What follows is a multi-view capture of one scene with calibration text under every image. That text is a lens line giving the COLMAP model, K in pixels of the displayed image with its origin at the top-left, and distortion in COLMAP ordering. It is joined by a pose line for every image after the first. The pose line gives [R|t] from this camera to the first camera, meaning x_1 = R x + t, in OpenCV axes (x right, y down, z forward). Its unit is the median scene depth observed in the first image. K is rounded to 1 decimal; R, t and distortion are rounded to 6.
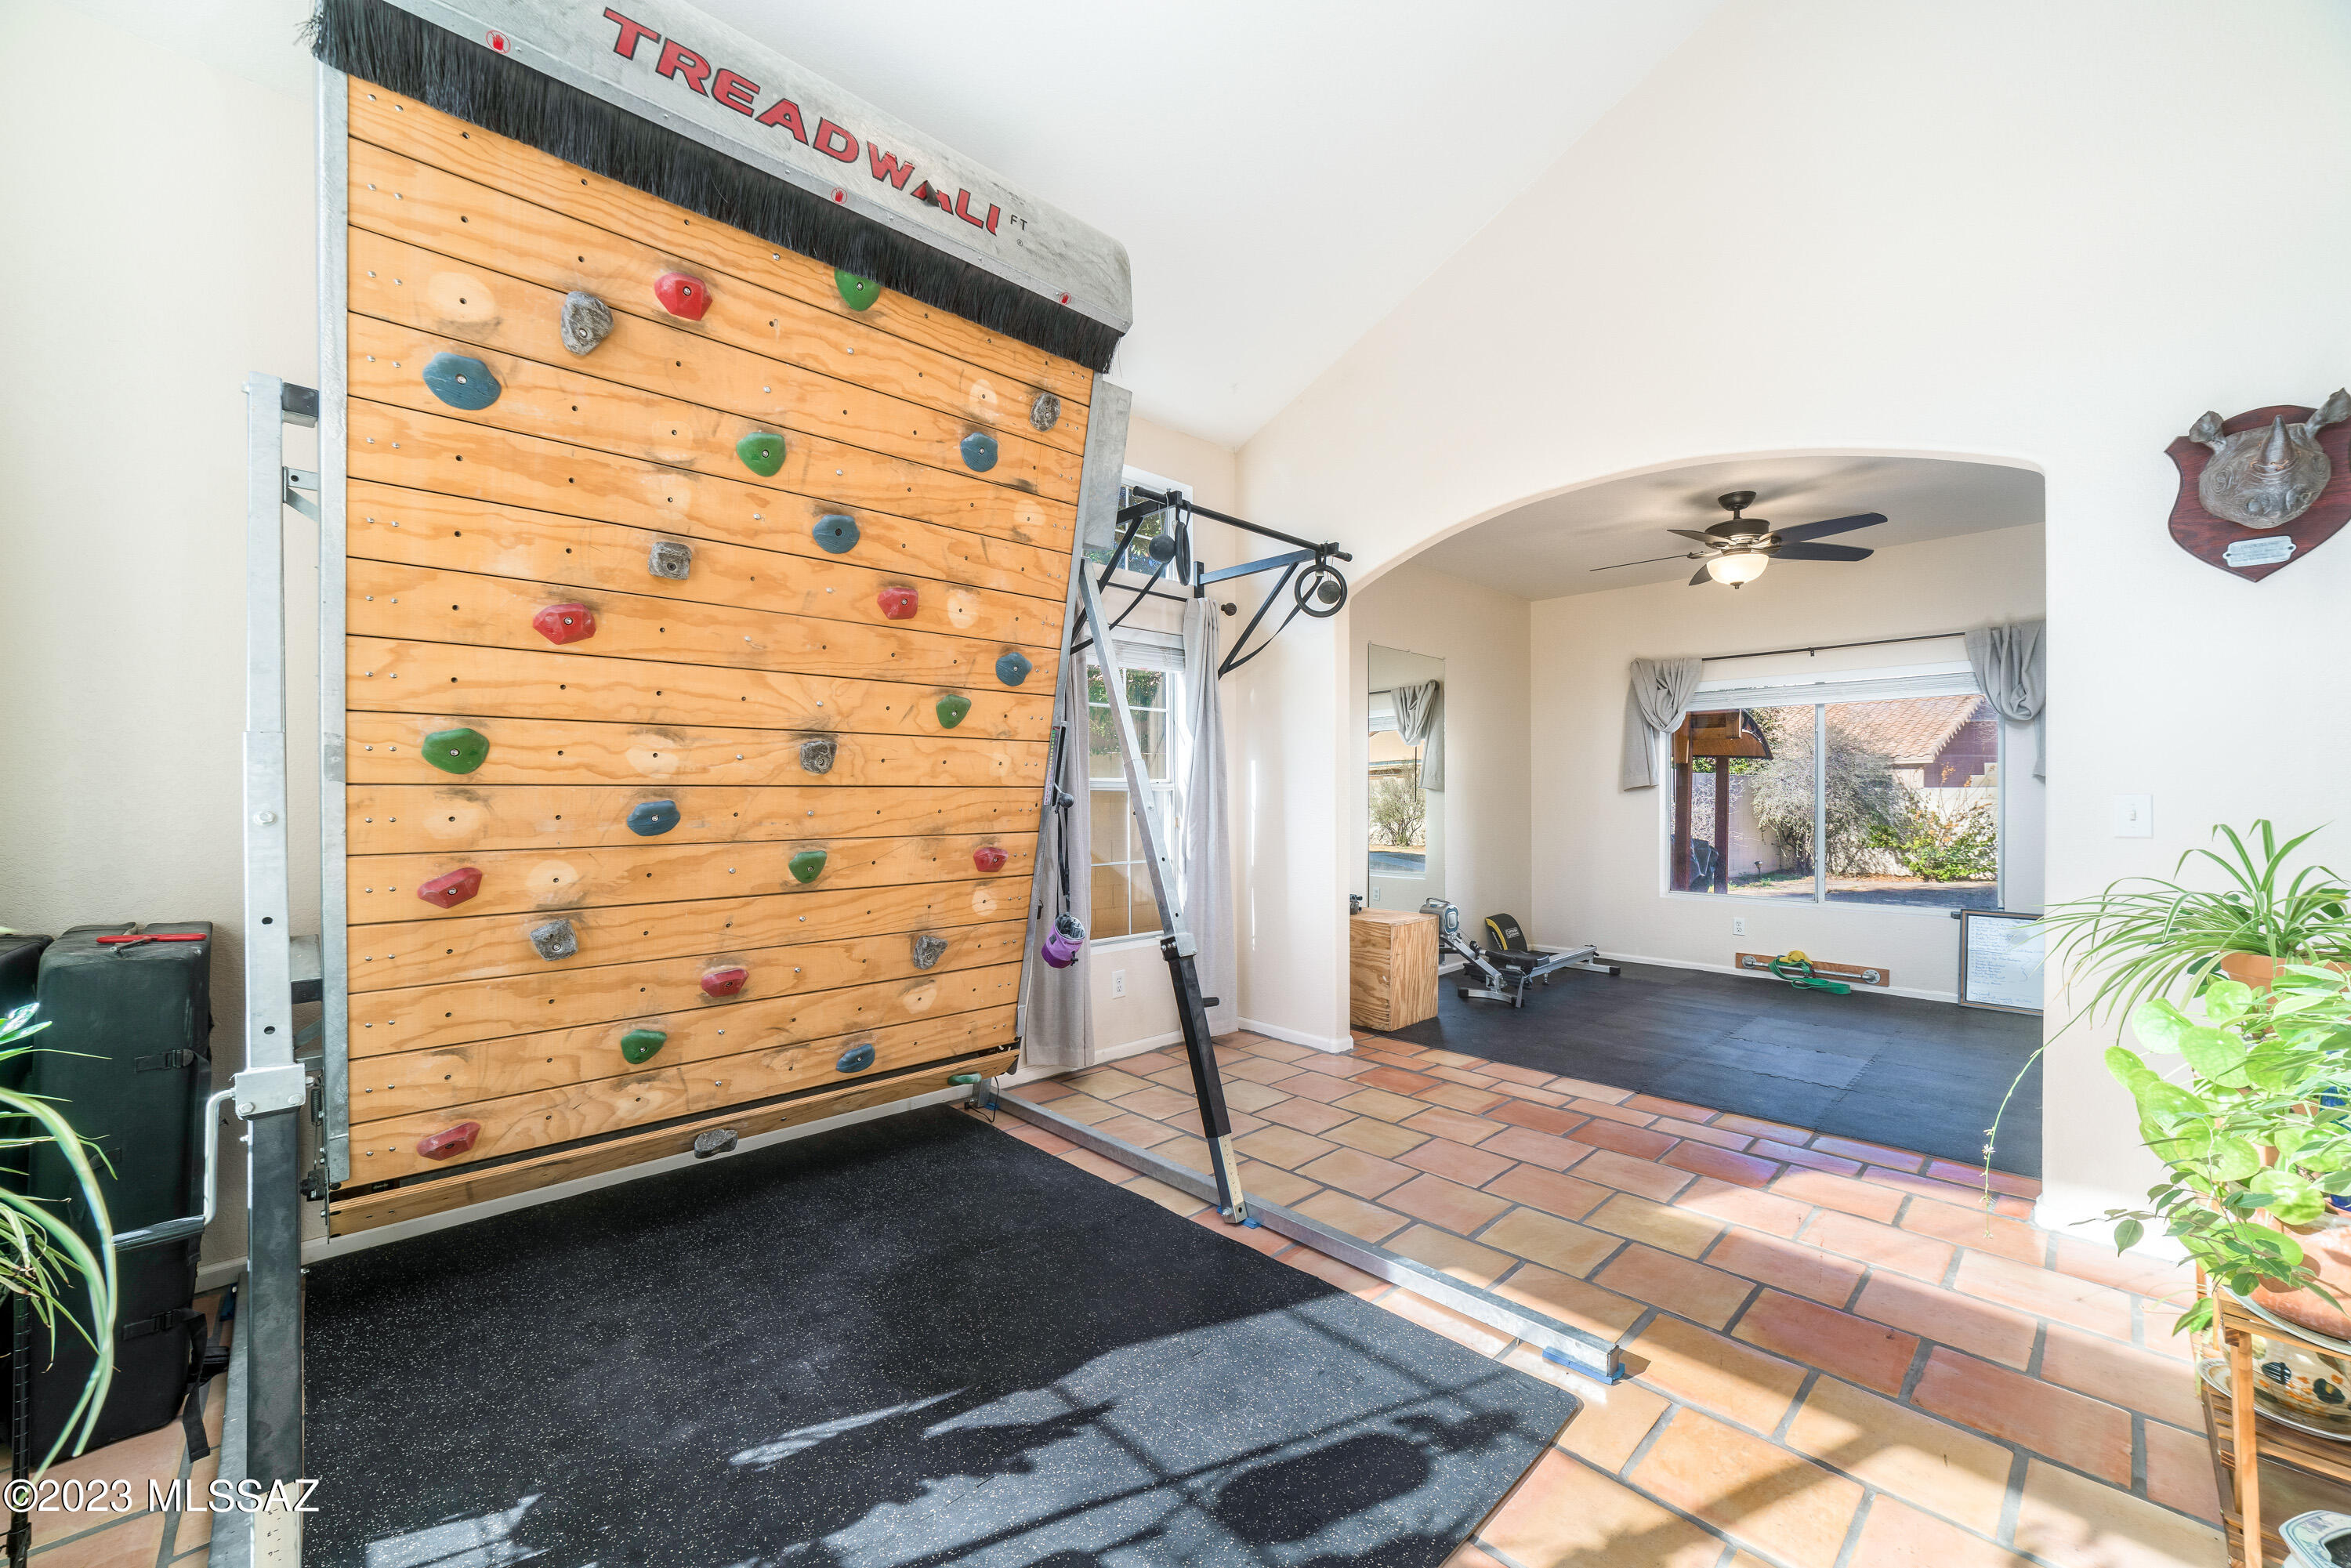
lens RADIAL K [[916.4, 0, 1162.8], [0, 916.4, 799.3], [0, 0, 1]] dist [-0.018821, 0.005537]
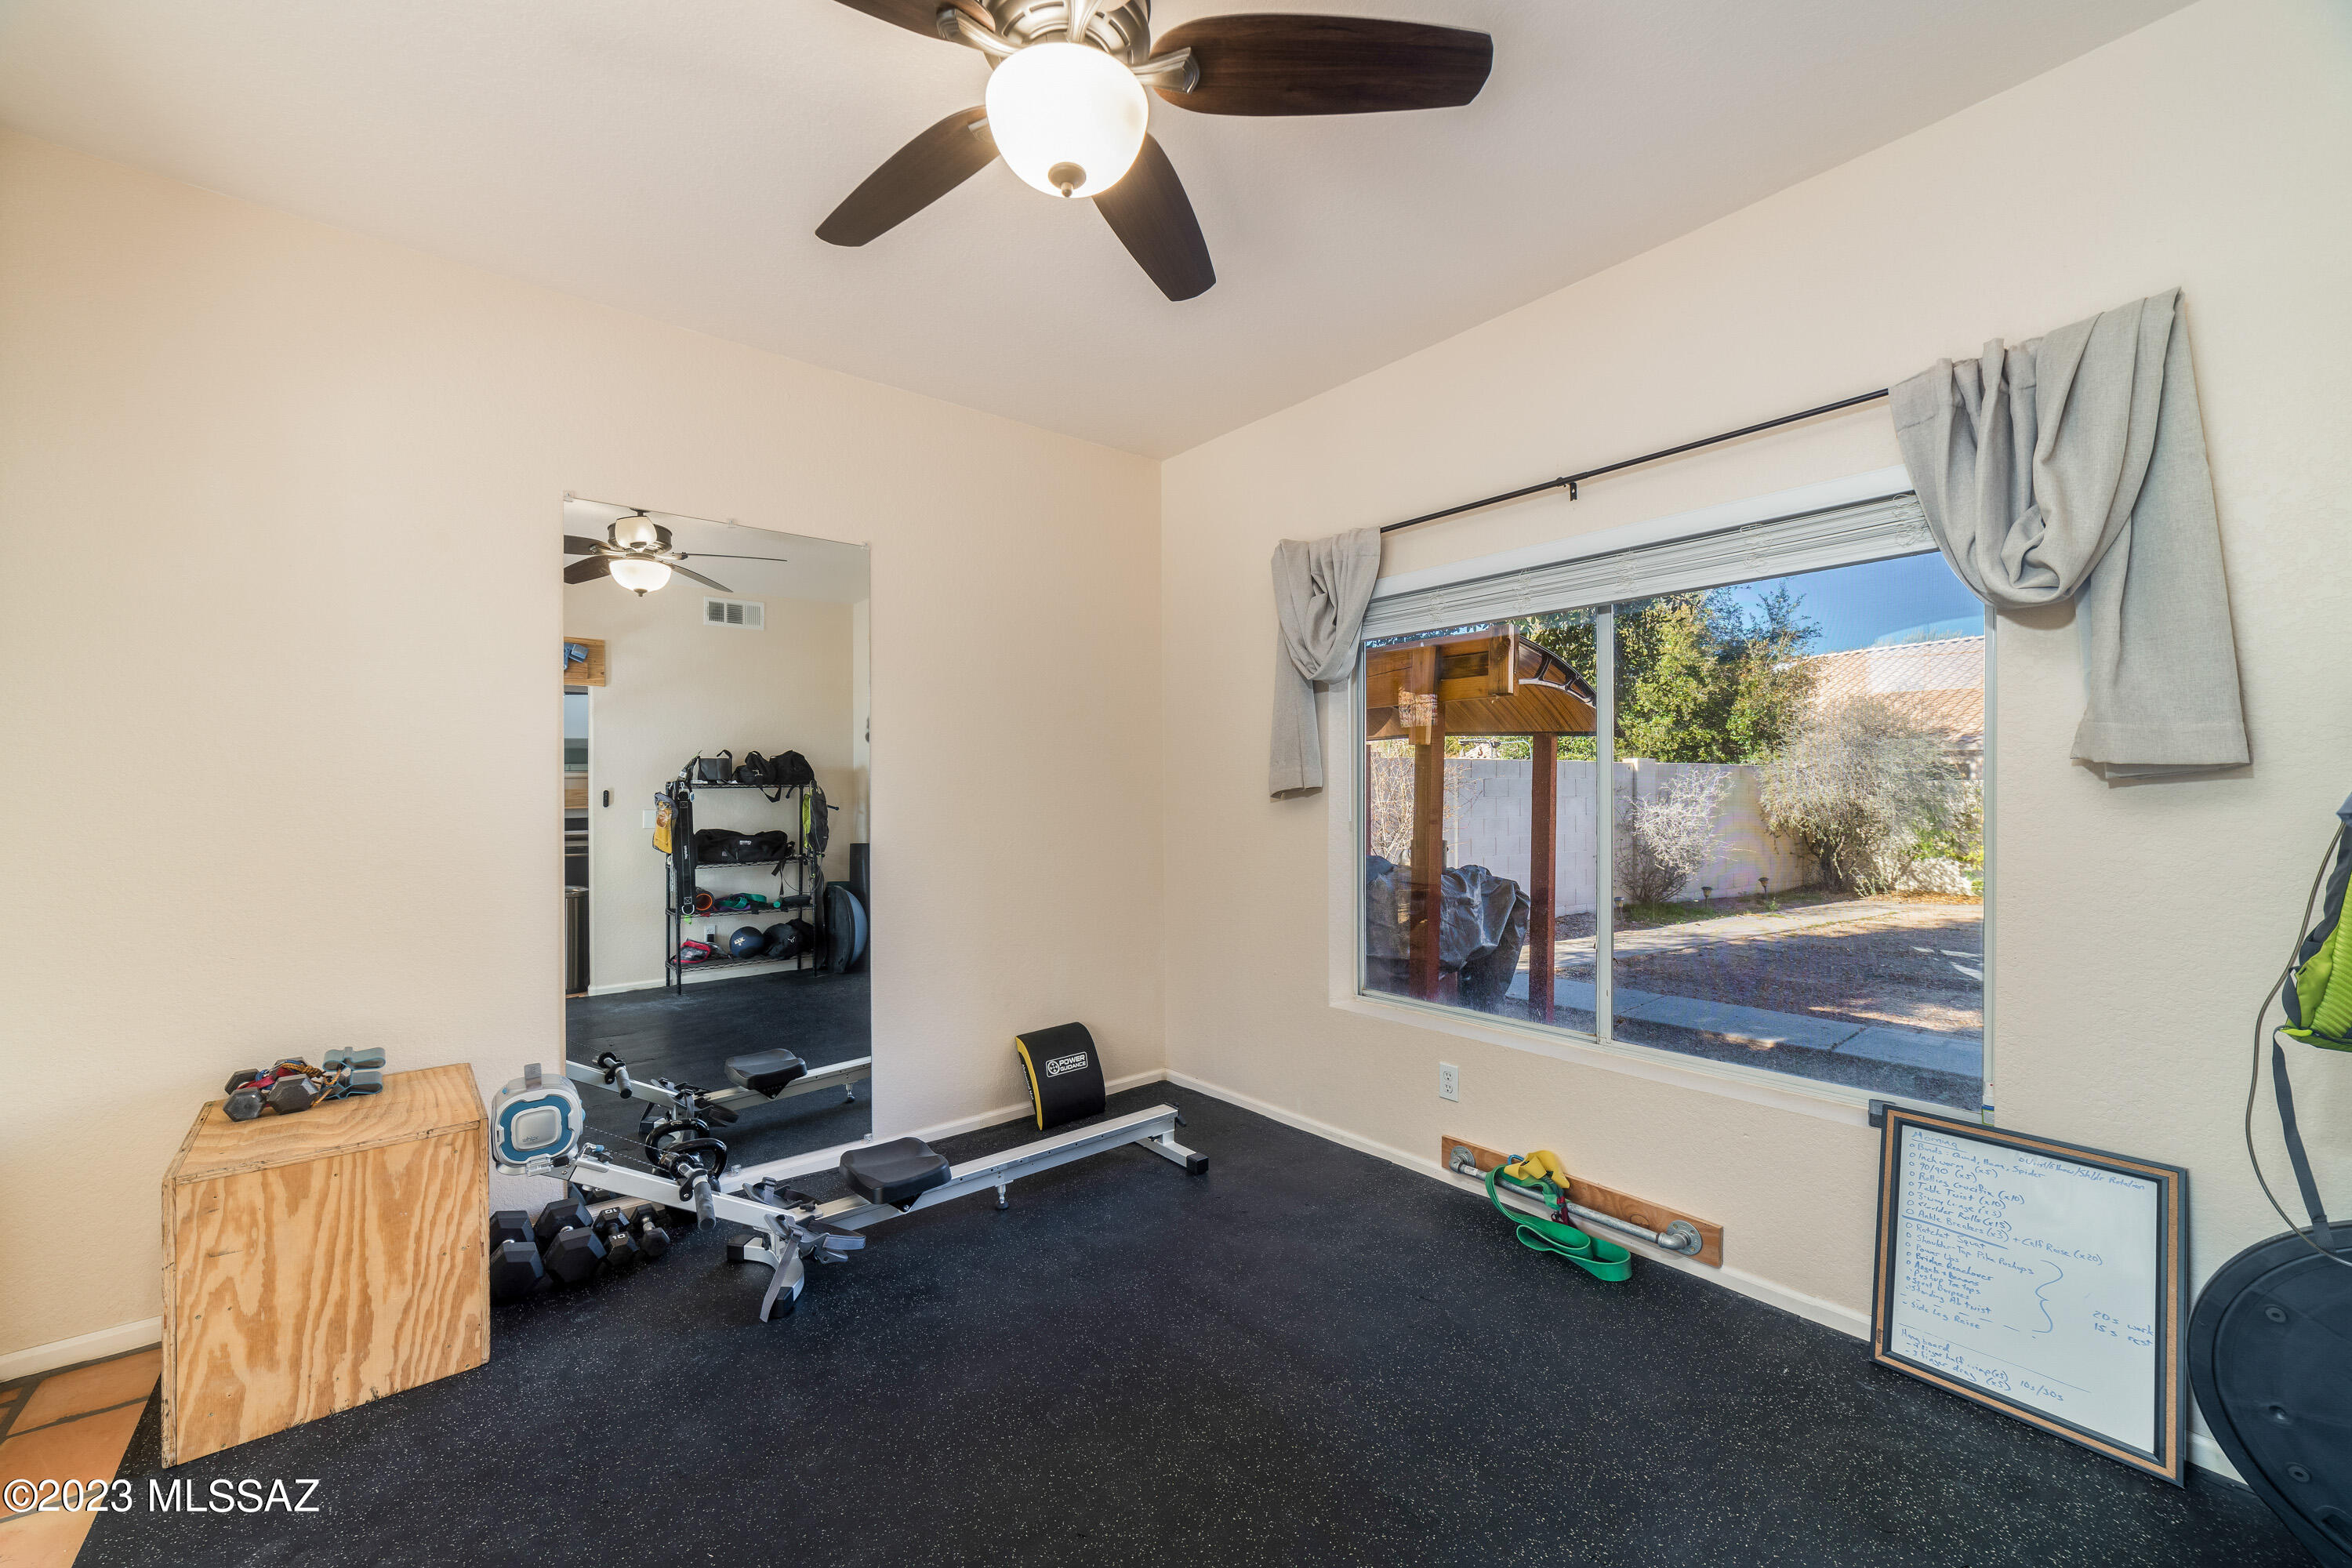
lens RADIAL K [[916.8, 0, 1173.0], [0, 916.8, 802.0], [0, 0, 1]] dist [-0.018821, 0.005537]
pose [[0.998003, 0.000187, -0.063170, 0.583430], [0.000602, 0.999922, 0.012462, -0.015478], [0.063167, -0.012475, 0.997925, 0.574928]]
